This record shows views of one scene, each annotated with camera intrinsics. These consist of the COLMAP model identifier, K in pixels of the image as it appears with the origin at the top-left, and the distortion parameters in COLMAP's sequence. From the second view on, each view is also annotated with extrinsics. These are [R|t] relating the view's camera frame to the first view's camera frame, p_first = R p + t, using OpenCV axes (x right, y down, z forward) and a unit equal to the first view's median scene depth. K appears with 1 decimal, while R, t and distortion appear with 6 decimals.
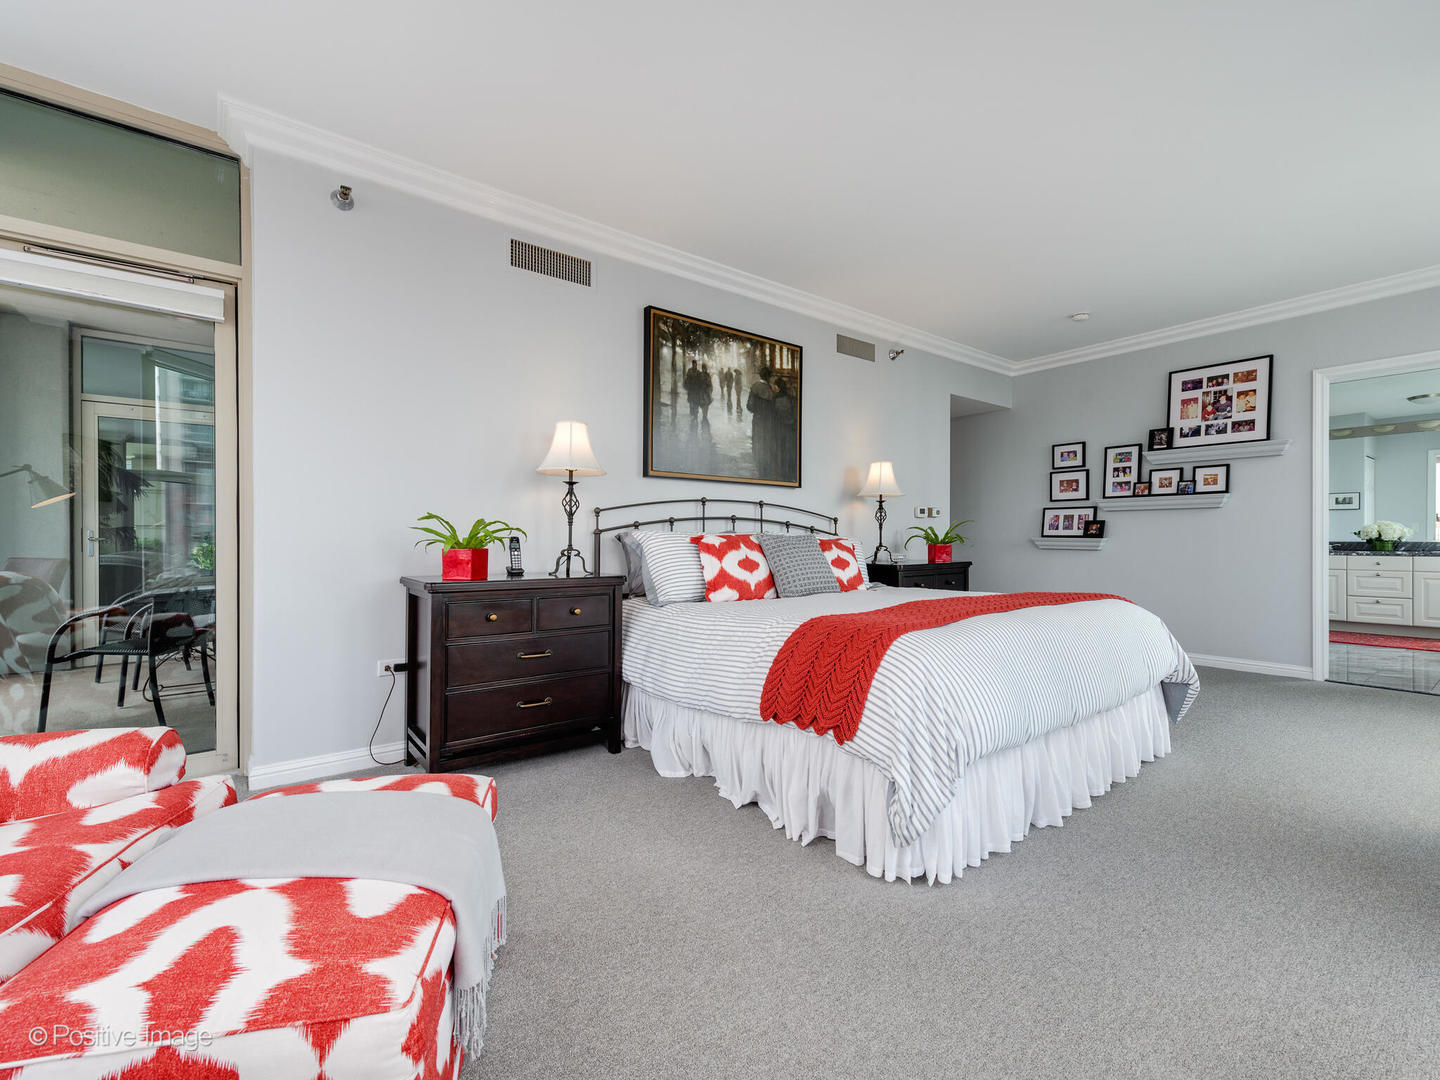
lens RADIAL K [[638.4, 0, 722.9], [0, 638.4, 532.0], [0, 0, 1]] dist [0.007891, 0.000010]
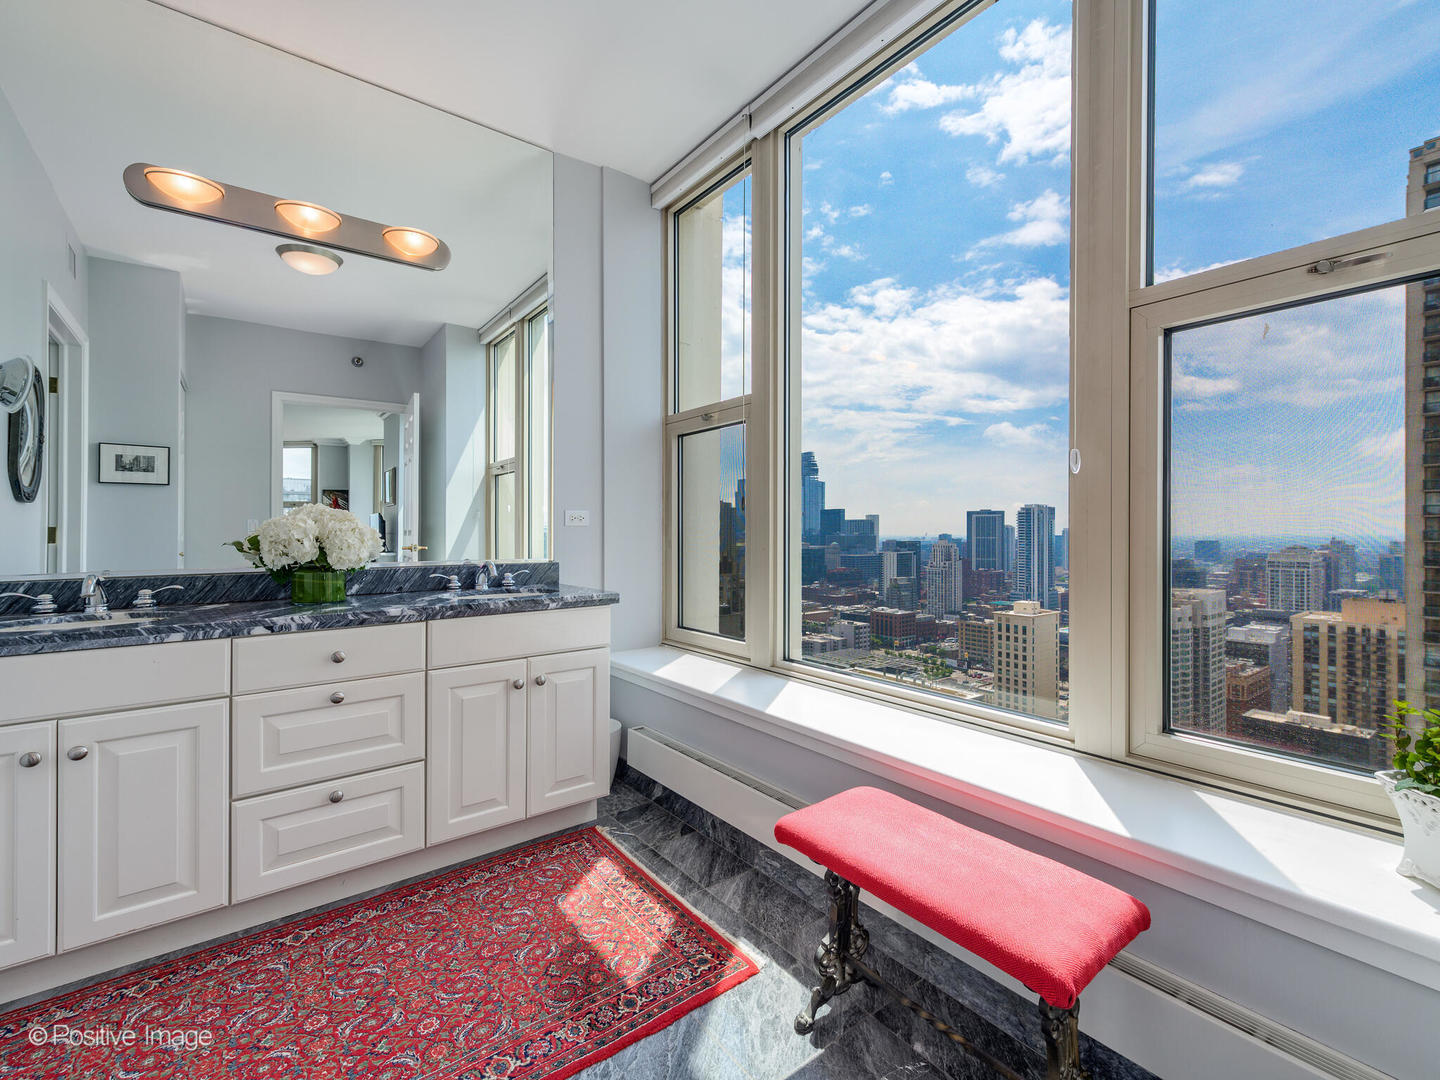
lens RADIAL K [[638.4, 0, 722.9], [0, 638.4, 532.0], [0, 0, 1]] dist [0.007891, 0.000010]
pose [[0.012044, 0.001887, 0.999926, 0.704082], [-0.003967, 0.999990, -0.001839, -0.004229], [-0.999920, -0.003944, 0.012052, 0.783823]]
